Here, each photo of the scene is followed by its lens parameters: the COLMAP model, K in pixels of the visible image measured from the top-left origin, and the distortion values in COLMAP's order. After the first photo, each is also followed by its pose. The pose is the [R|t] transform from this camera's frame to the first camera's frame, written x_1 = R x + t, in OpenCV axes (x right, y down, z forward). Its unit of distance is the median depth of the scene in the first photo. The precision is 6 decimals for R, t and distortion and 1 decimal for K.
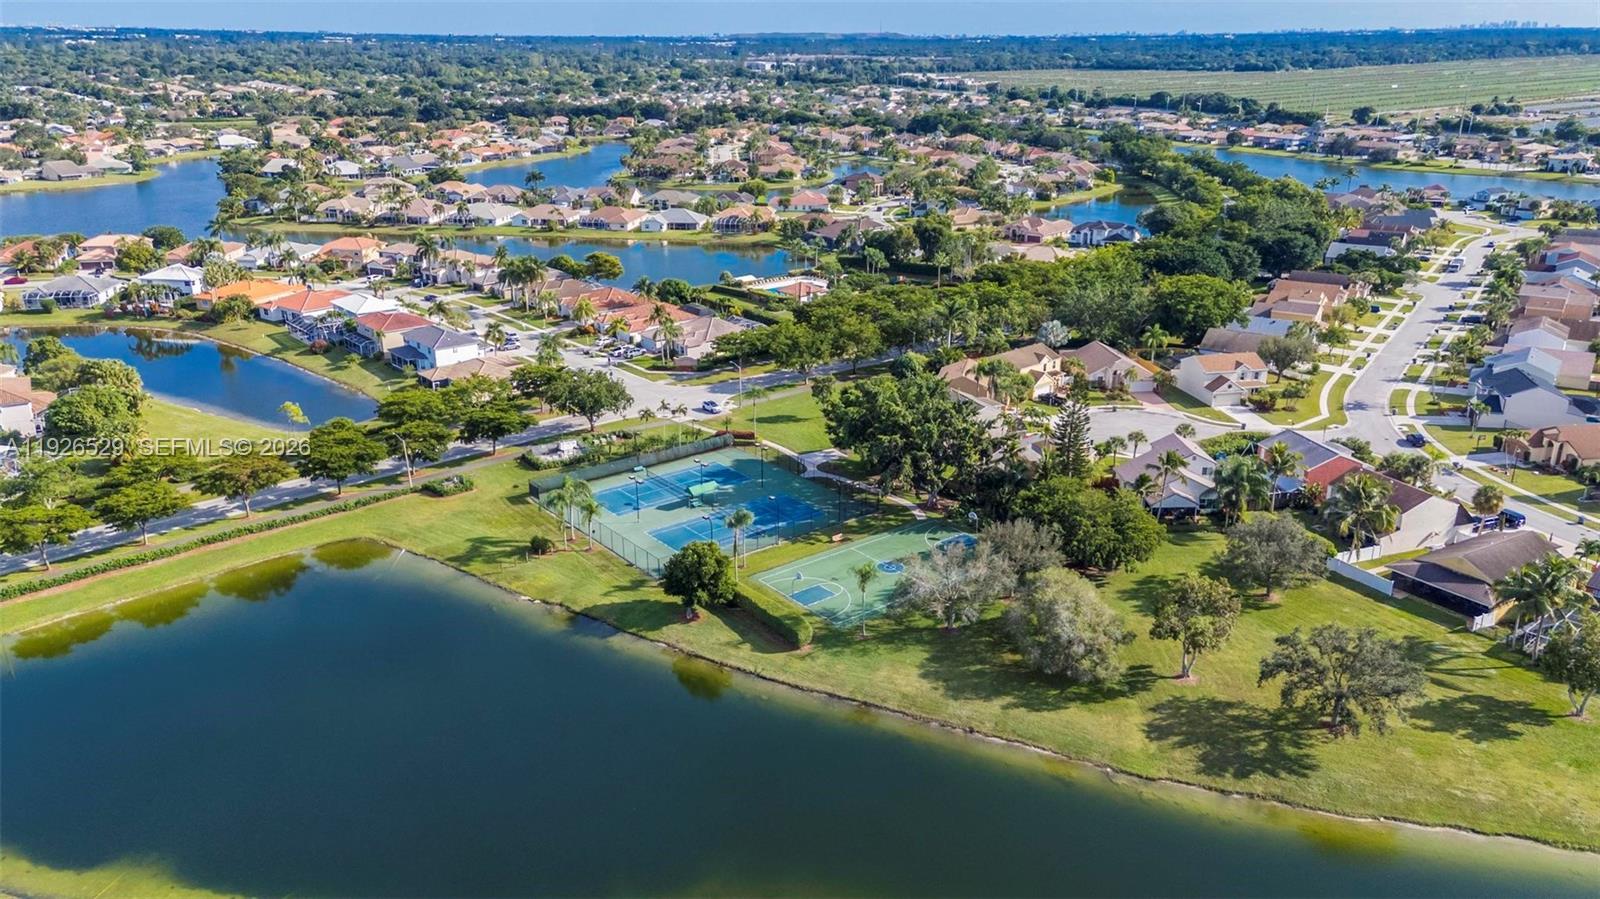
lens RADIAL K [[1179.8, 0, 802.0], [0, 1179.8, 410.9], [0, 0, 1]] dist [0.087213, 0.000685]
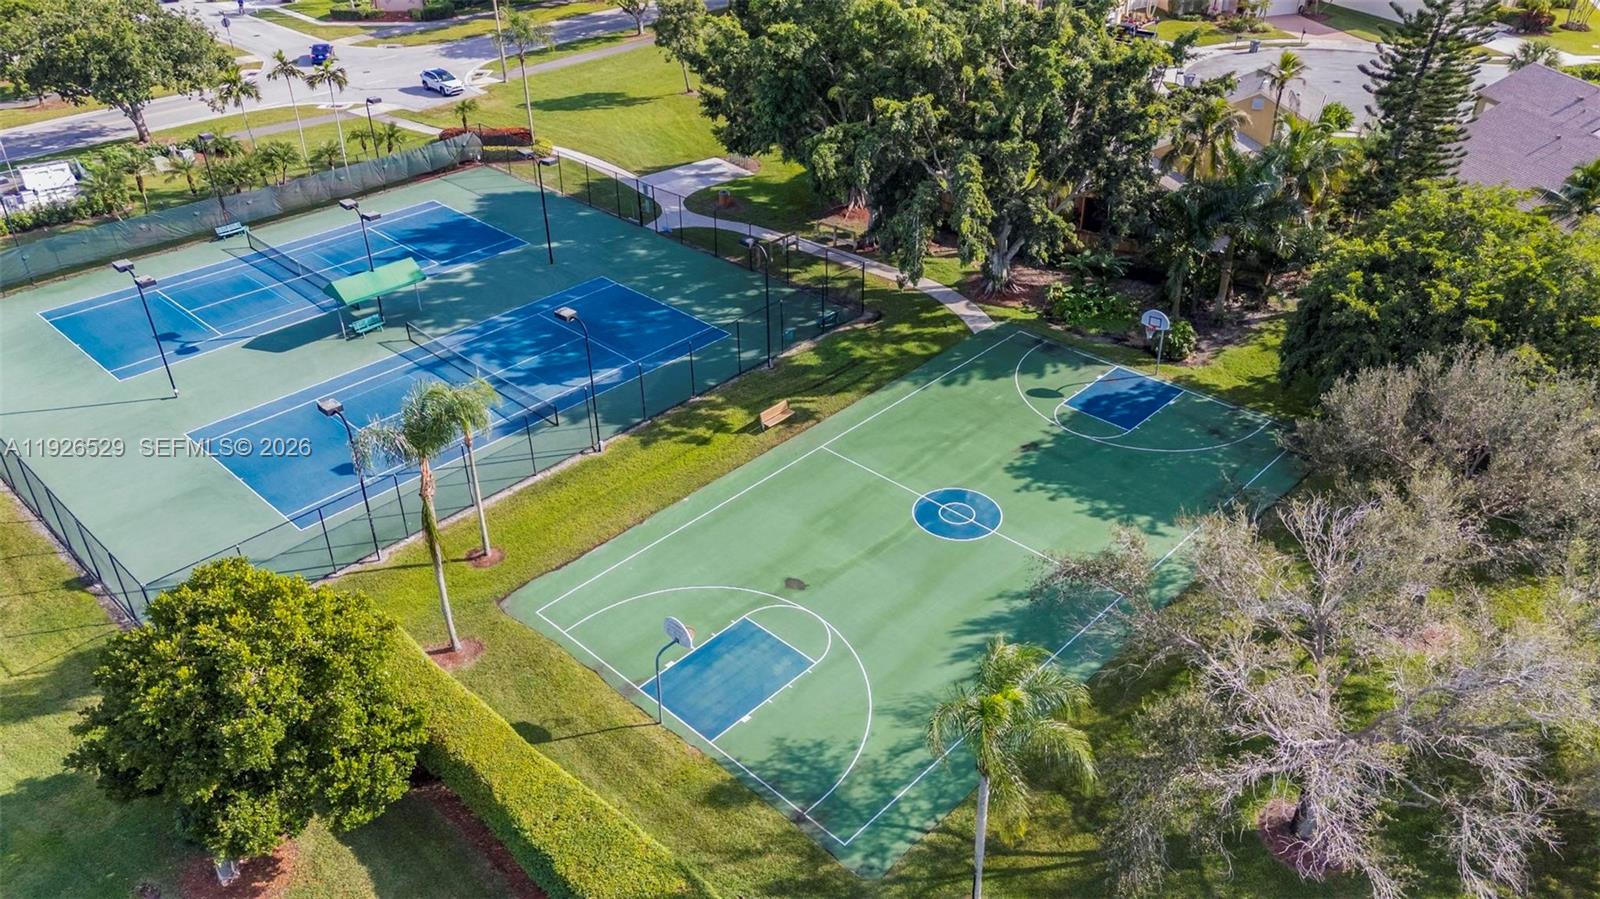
lens RADIAL K [[1179.8, 0, 802.0], [0, 1179.8, 410.9], [0, 0, 1]] dist [0.087213, 0.000685]
pose [[0.989733, -0.079747, 0.118612, -0.002019], [0.050615, 0.971654, 0.230928, 0.025000], [-0.133665, -0.222553, 0.965714, 0.589121]]
